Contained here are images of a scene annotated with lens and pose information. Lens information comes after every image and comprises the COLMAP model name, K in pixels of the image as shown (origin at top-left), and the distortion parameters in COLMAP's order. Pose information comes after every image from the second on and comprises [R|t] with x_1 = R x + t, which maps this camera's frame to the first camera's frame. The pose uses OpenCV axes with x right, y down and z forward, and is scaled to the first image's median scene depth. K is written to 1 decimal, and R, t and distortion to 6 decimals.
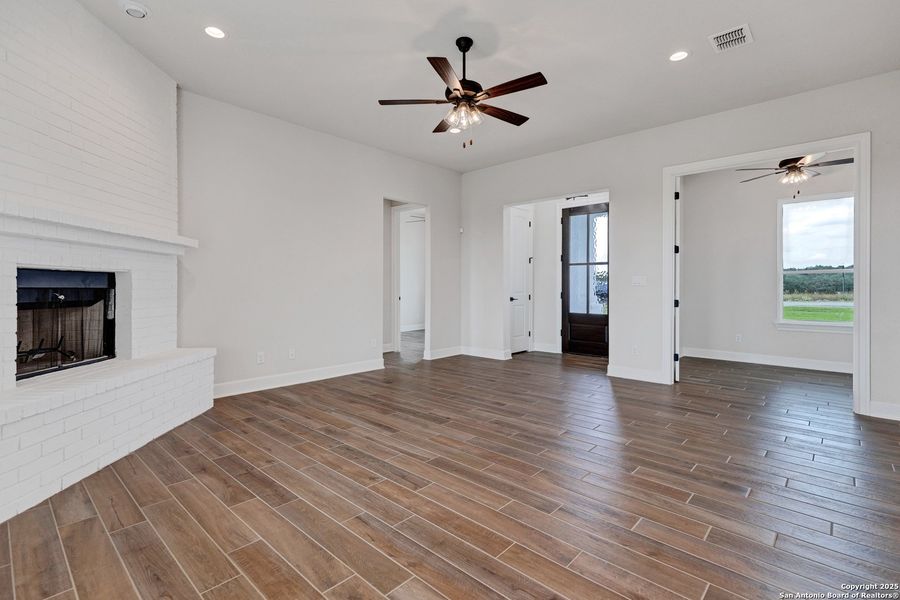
lens RADIAL K [[413.4, 0, 449.7], [0, 413.4, 282.5], [0, 0, 1]] dist [0.016448, -0.001832]
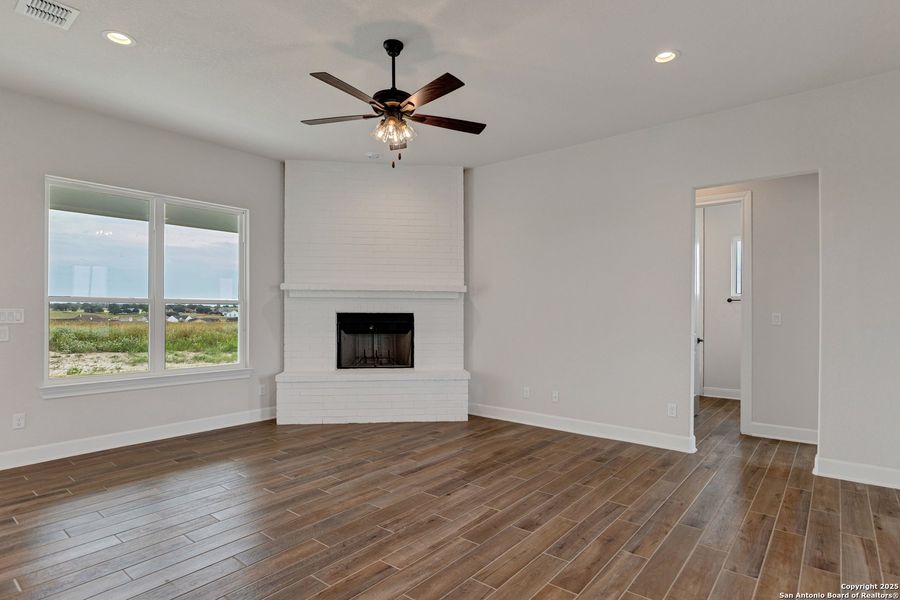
lens RADIAL K [[477.3, 0, 451.9], [0, 477.3, 305.7], [0, 0, 1]] dist [0.001957, -0.000137]
pose [[0.069271, -0.015865, -0.997472, 0.962622], [0.008779, 0.999845, -0.015293, -0.022870], [0.997559, -0.007698, 0.069400, 0.989073]]
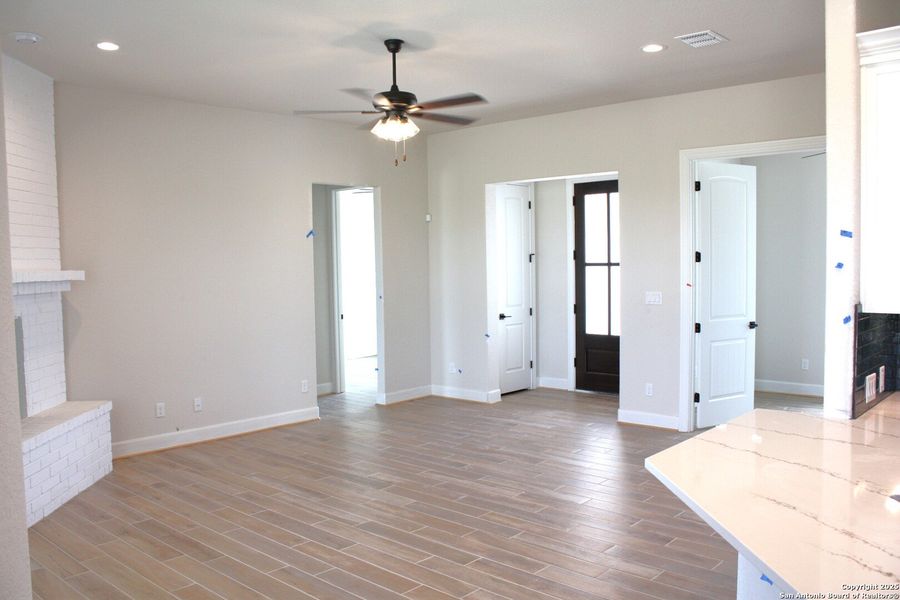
lens RADIAL K [[729.3, 0, 454.6], [0, 729.3, 298.5], [0, 0, 1]] dist [-0.105910, 0.035337]
pose [[0.999791, -0.019178, 0.007085, 0.129998], [0.018731, 0.998108, 0.058561, -0.132664], [-0.008195, -0.058416, 0.998259, -0.462947]]
